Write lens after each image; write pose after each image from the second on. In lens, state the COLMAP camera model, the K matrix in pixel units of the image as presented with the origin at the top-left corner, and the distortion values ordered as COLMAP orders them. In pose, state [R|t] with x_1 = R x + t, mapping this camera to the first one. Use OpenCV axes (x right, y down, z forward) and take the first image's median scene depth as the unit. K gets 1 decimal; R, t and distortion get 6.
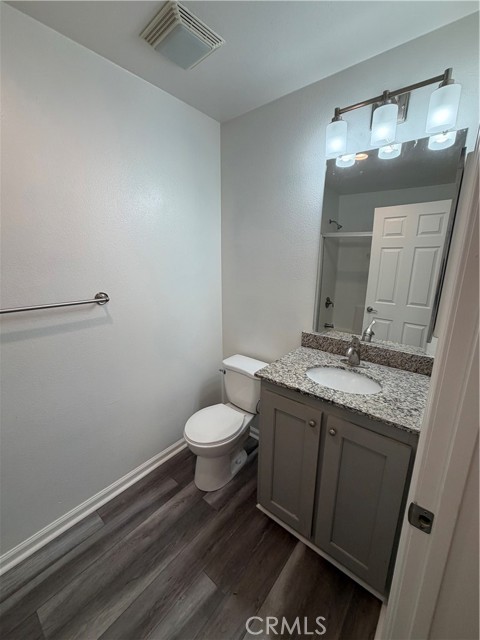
lens RADIAL K [[255.4, 0, 240.9], [0, 255.4, 319.0], [0, 0, 1]] dist [-0.000410, 0.000255]
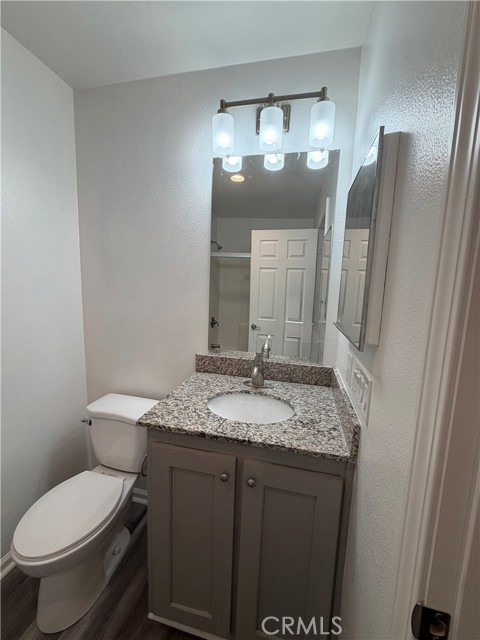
lens RADIAL K [[255.4, 0, 240.9], [0, 255.4, 319.0], [0, 0, 1]] dist [-0.000410, 0.000255]
pose [[0.896150, -0.034374, 0.442418, 0.009080], [0.075322, 0.994311, -0.075318, 0.011541], [-0.437312, 0.100820, 0.893641, 0.215447]]
